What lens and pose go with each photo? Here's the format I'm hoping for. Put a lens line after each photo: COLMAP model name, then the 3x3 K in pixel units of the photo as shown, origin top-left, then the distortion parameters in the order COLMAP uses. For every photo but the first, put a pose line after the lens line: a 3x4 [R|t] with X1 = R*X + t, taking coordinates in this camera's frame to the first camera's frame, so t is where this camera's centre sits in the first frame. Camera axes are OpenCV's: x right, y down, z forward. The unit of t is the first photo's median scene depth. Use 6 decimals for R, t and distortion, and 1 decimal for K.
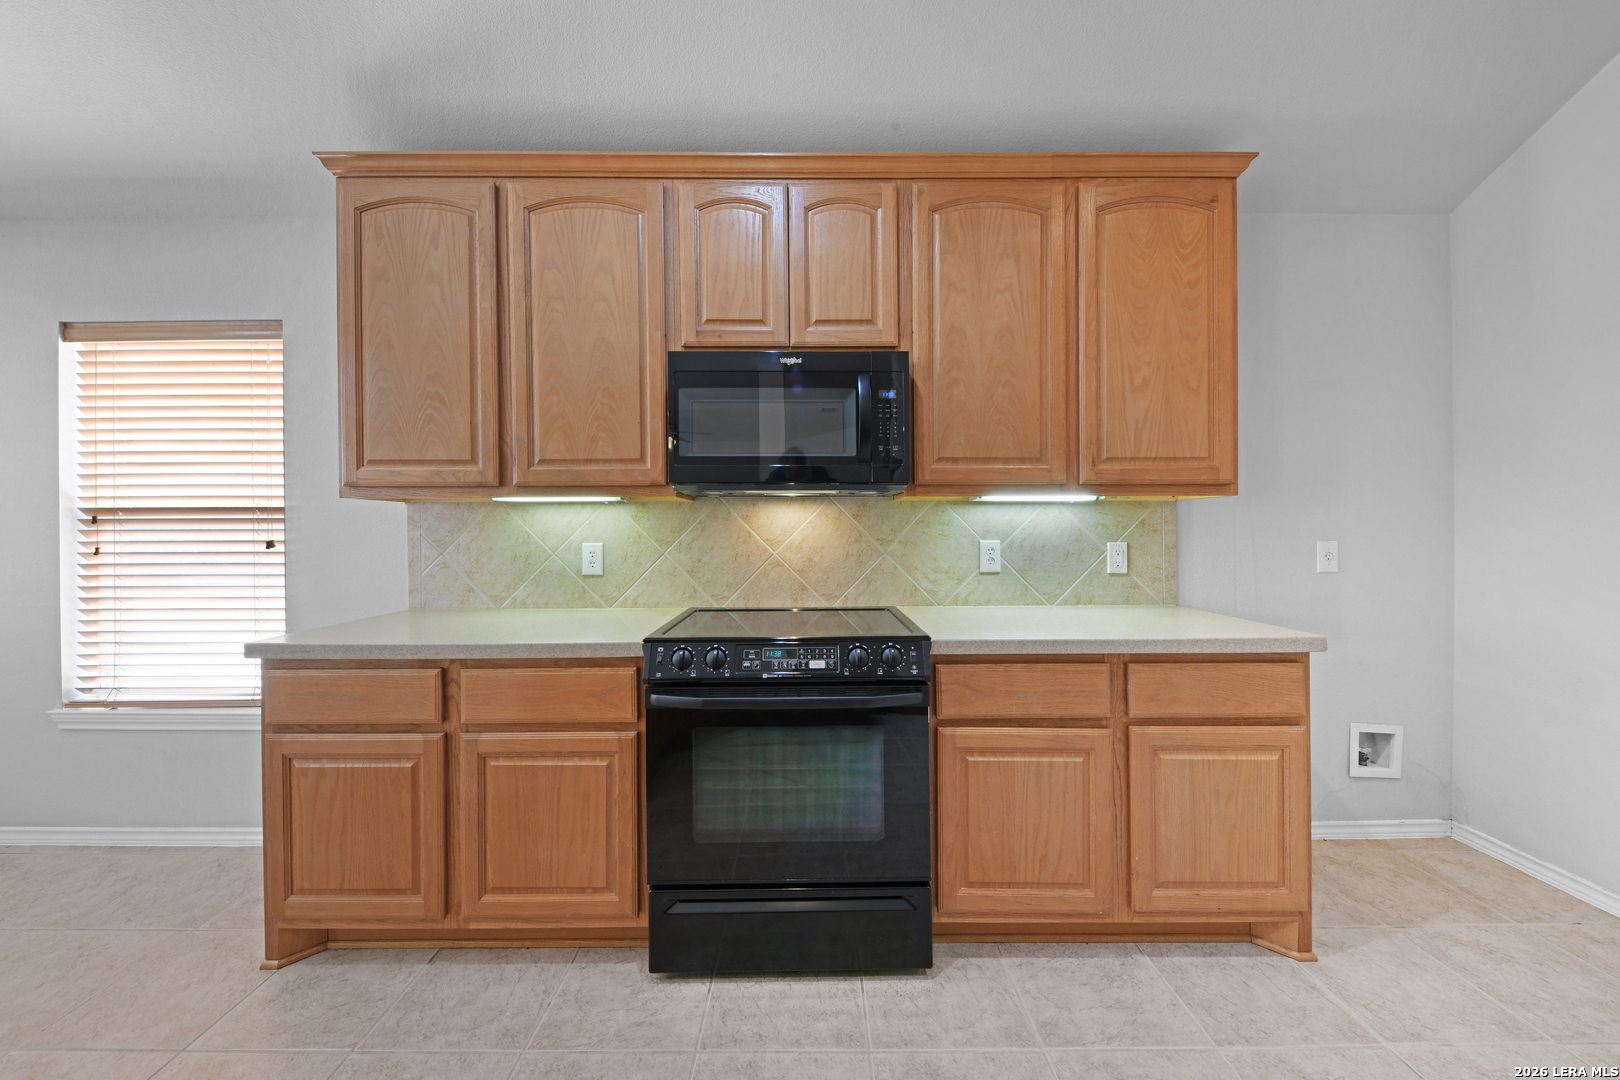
lens RADIAL K [[533.7, 0, 759.3], [0, 533.7, 524.8], [0, 0, 1]] dist [-0.000361, -0.000936]
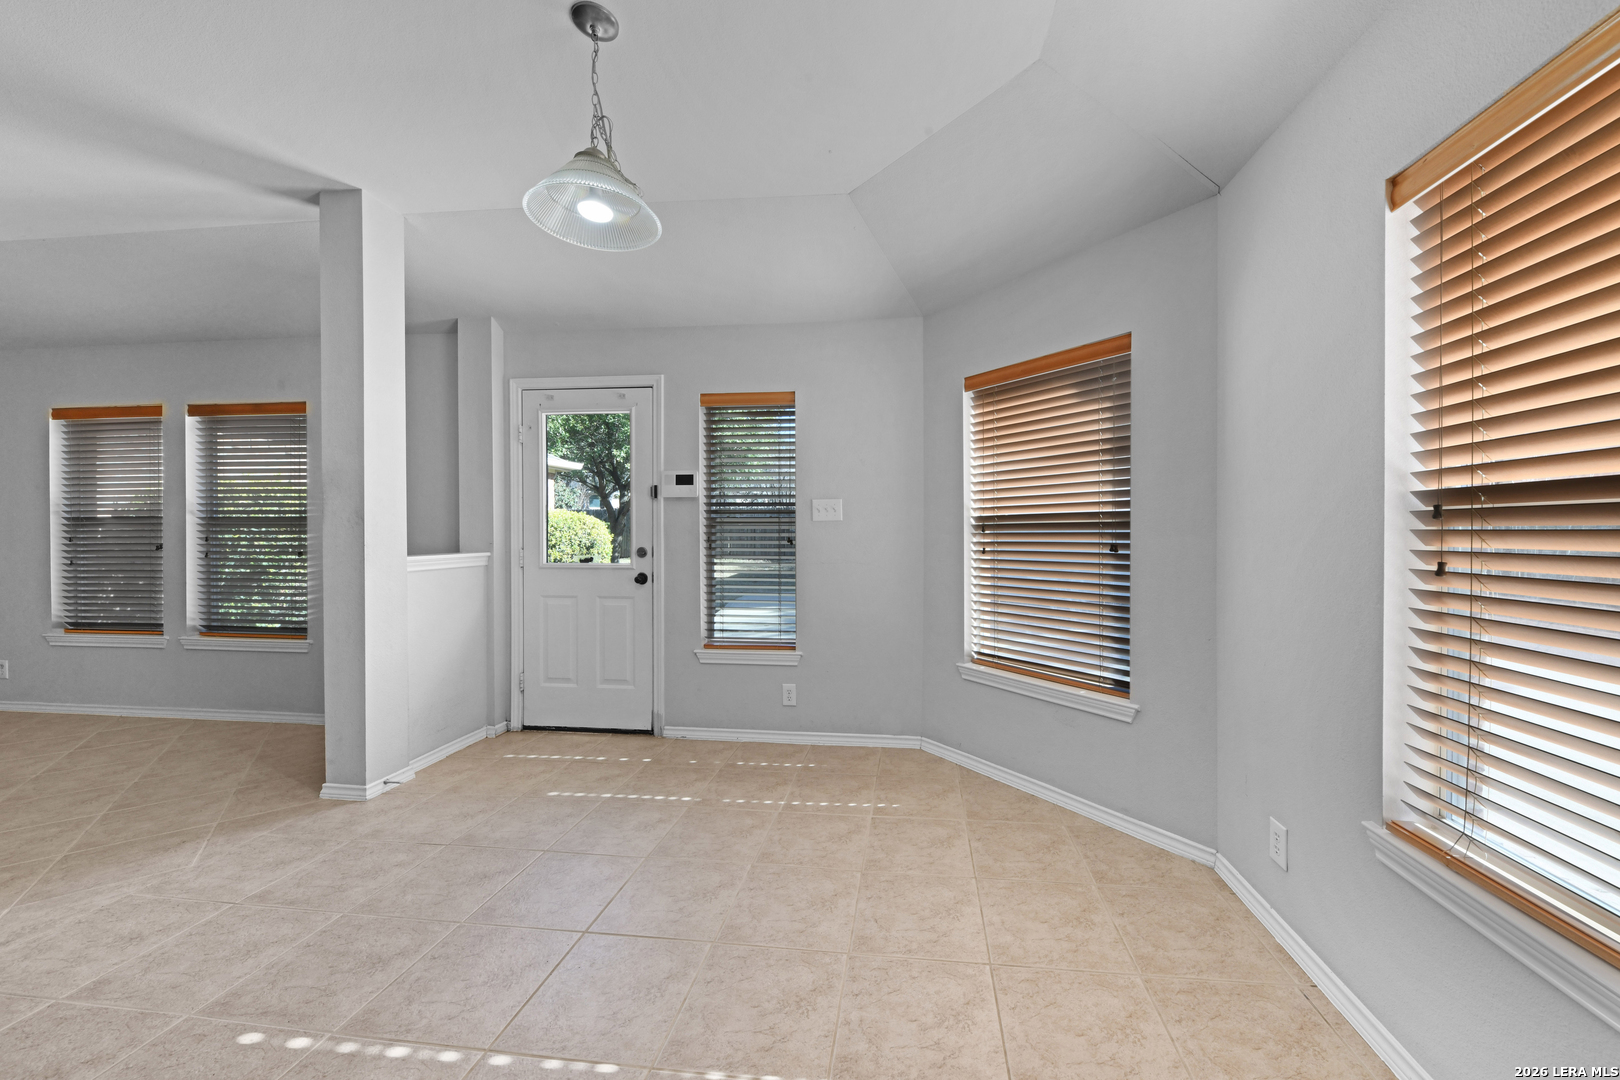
lens RADIAL K [[593.3, 0, 850.3], [0, 593.3, 536.8], [0, 0, 1]] dist [-0.011540, -0.001024]
pose [[-0.064800, 0.016427, -0.997763, -0.673461], [0.001795, 0.999865, 0.016345, 0.005972], [0.997897, -0.000732, -0.064821, 0.482749]]
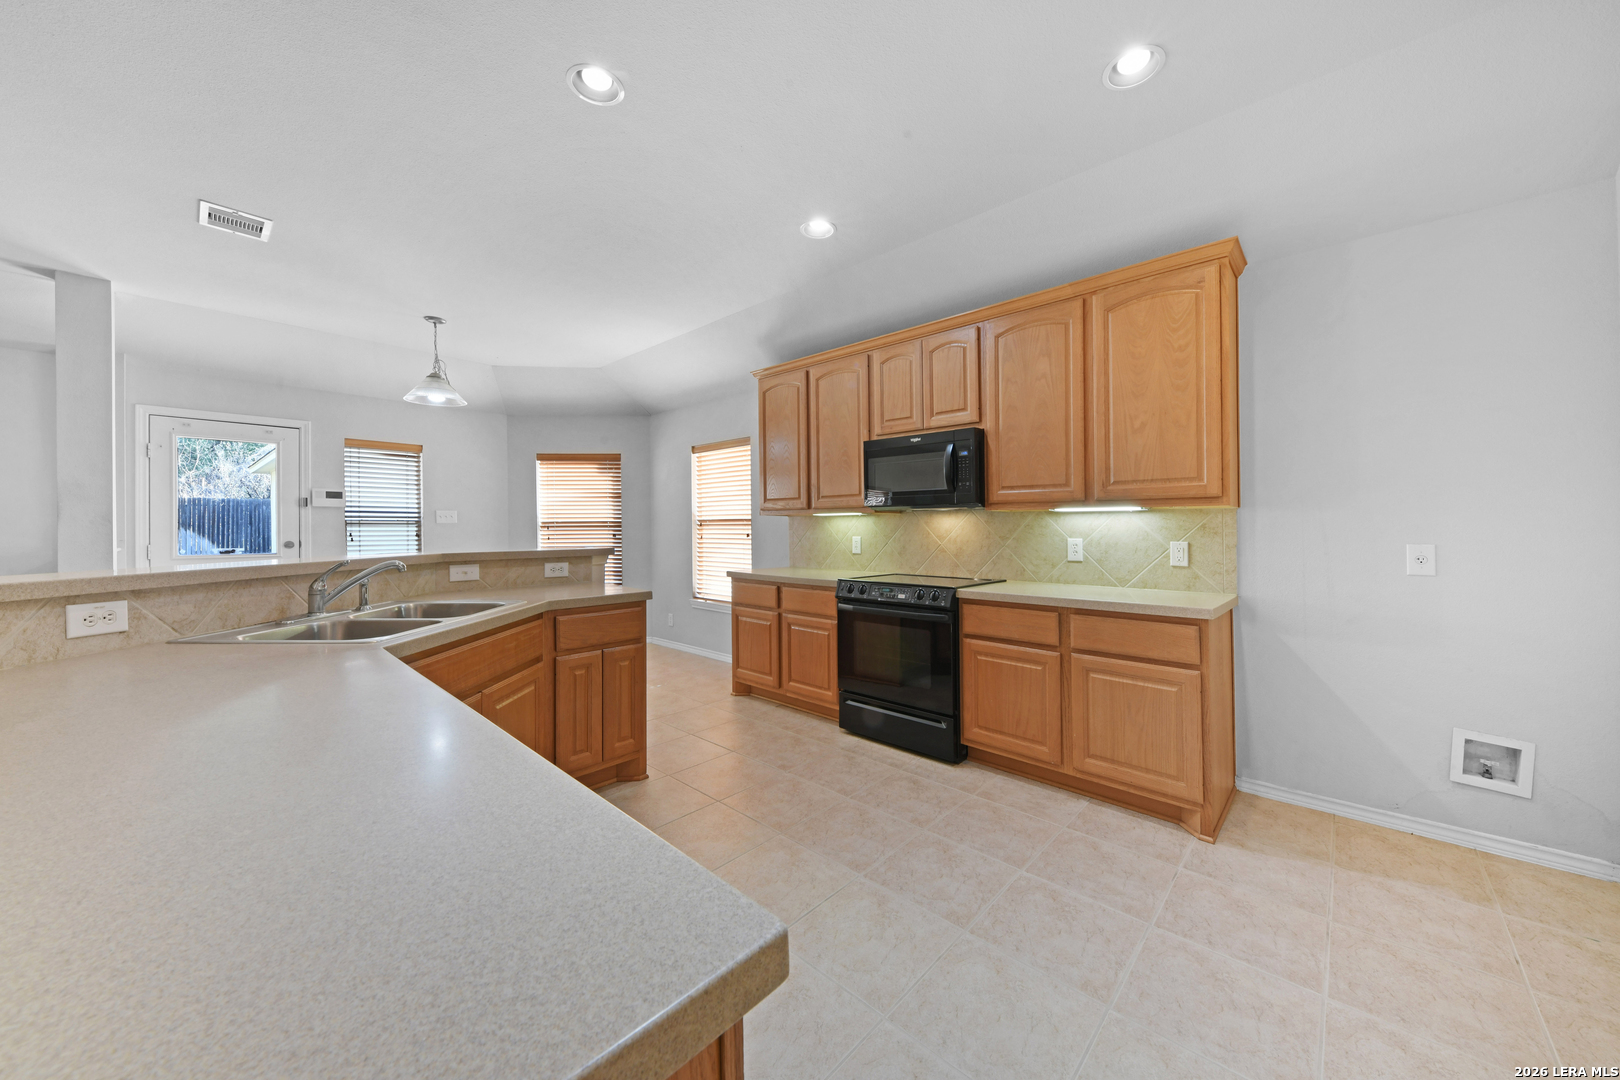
lens RADIAL K [[593.3, 0, 846.6], [0, 593.3, 532.7], [0, 0, 1]] dist [-0.011540, -0.001024]
pose [[0.751592, 0.008635, -0.659572, 1.198843], [-0.001849, 0.999938, 0.010985, -0.003261], [0.659626, -0.007037, 0.751561, -0.696418]]
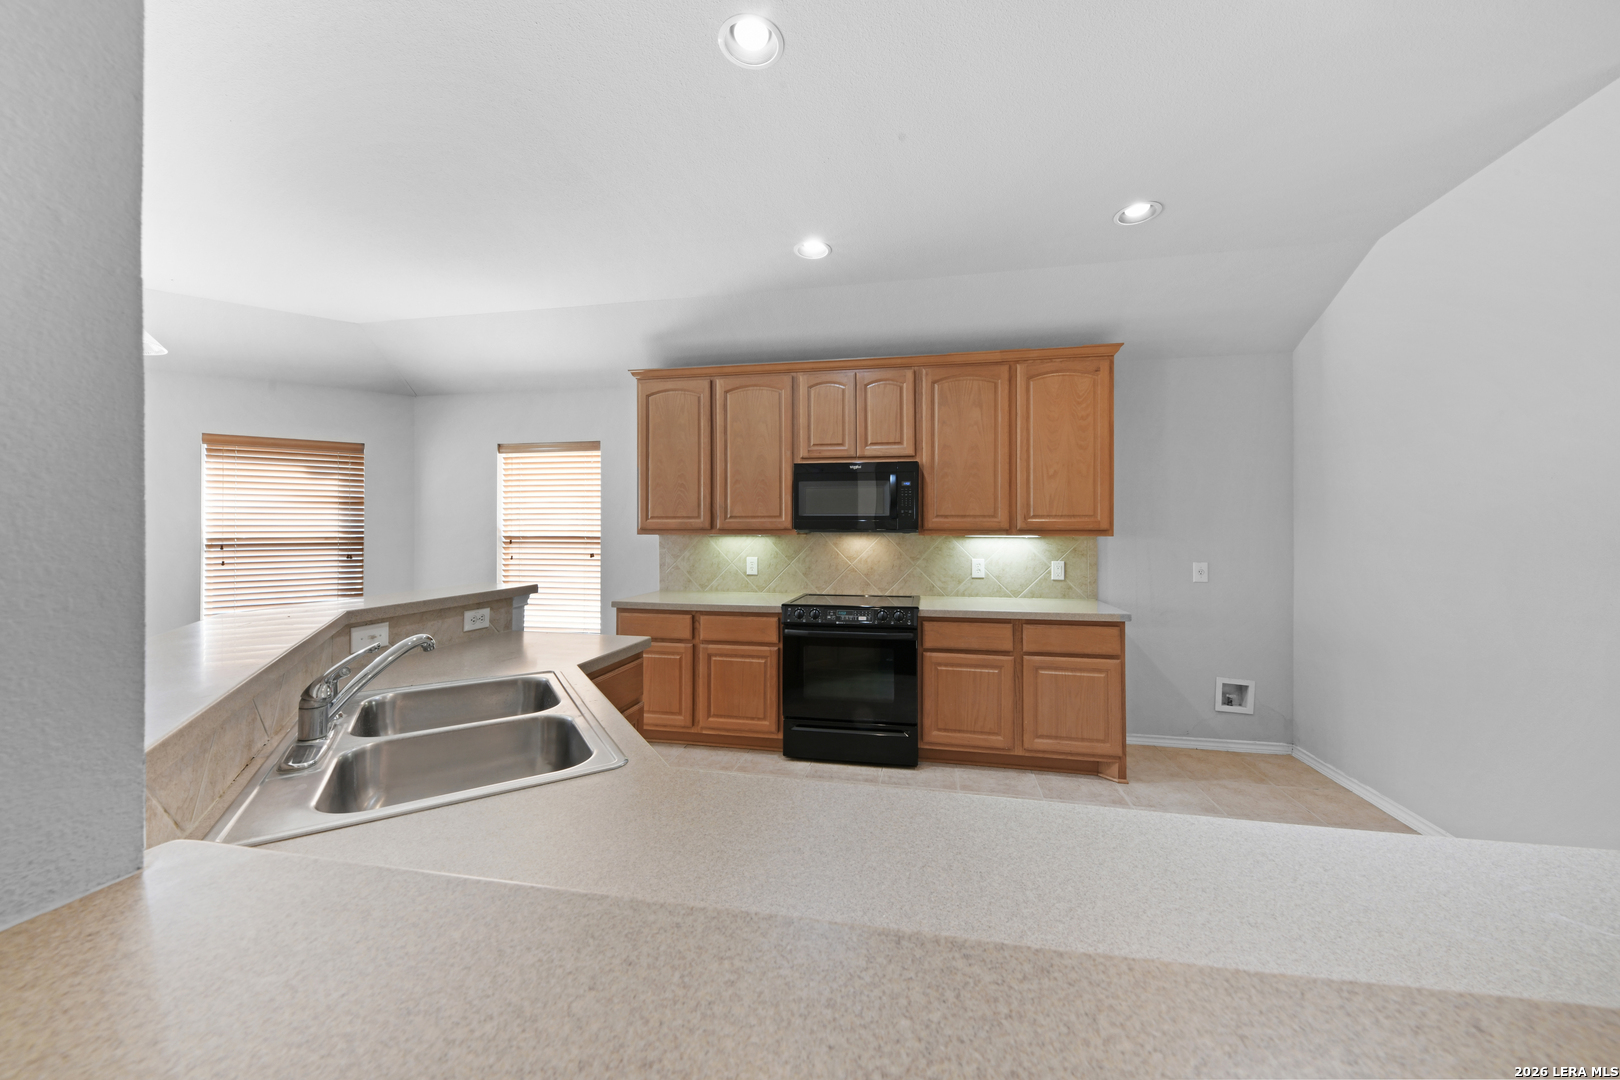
lens RADIAL K [[593.3, 0, 794.5], [0, 593.3, 528.9], [0, 0, 1]] dist [-0.011540, -0.001024]
pose [[0.987299, 0.007837, -0.158680, 0.178045], [-0.006721, 0.999949, 0.007566, -0.090937], [0.158731, -0.006403, 0.987301, -1.143607]]
